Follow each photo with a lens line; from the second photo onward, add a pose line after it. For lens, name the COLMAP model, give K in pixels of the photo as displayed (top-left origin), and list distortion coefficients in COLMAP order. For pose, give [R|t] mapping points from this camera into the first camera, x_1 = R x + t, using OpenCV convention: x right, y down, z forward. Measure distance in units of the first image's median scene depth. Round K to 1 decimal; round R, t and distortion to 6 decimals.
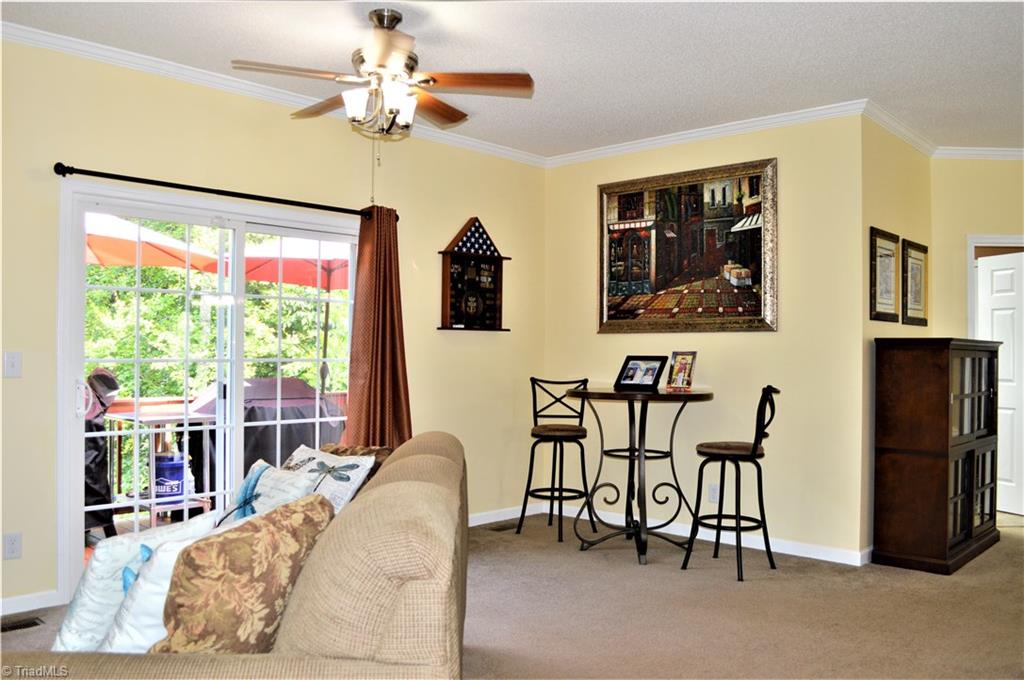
lens RADIAL K [[843.1, 0, 506.0], [0, 843.1, 344.0], [0, 0, 1]] dist [-0.085046, 0.017604]
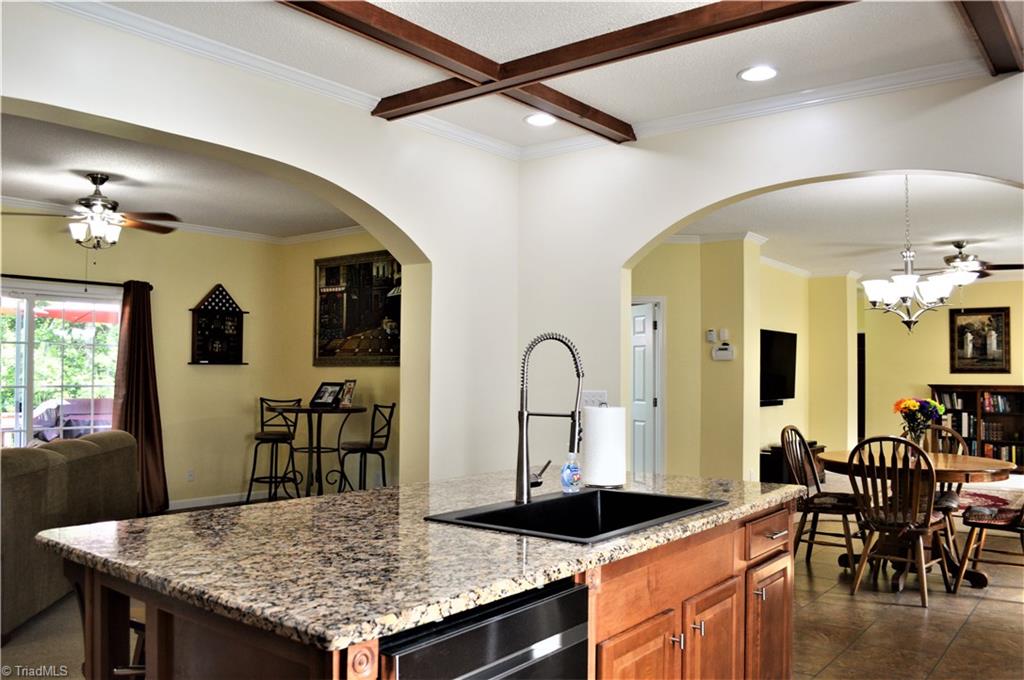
lens RADIAL K [[843.1, 0, 517.3], [0, 843.1, 342.9], [0, 0, 1]] dist [-0.085046, 0.017604]
pose [[0.997133, -0.000232, 0.075671, 0.361440], [0.002081, 0.999701, -0.024359, -0.017415], [-0.075642, 0.024447, 0.996835, -0.436403]]
